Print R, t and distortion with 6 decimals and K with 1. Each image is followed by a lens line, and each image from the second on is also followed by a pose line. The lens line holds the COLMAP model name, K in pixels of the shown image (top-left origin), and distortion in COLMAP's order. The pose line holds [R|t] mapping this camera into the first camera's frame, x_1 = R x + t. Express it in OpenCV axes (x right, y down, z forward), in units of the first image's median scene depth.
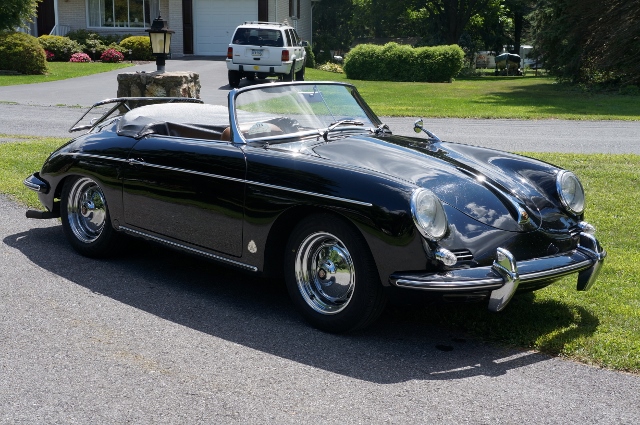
lens RADIAL K [[1029.2, 0, 313.9], [0, 1029.2, 213.7], [0, 0, 1]] dist [0.313394, 0.000000]
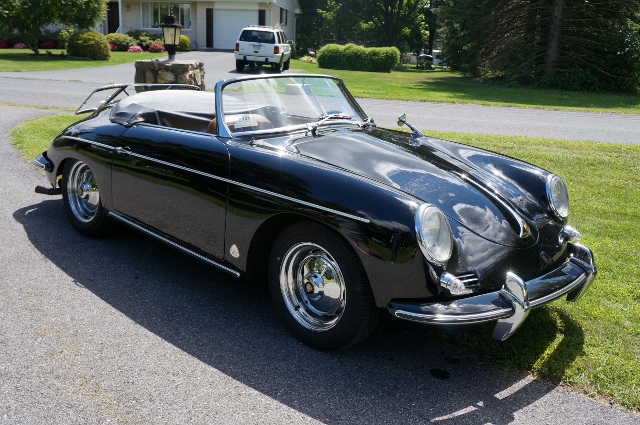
lens RADIAL K [[684.3, 0, 307.3], [0, 684.3, 211.5], [0, 0, 1]] dist [0.008524, 0.000000]
pose [[0.999415, 0.025600, 0.022682, -0.007462], [-0.027302, 0.996561, 0.078232, -0.046703], [-0.020601, -0.078806, 0.996677, 0.326452]]
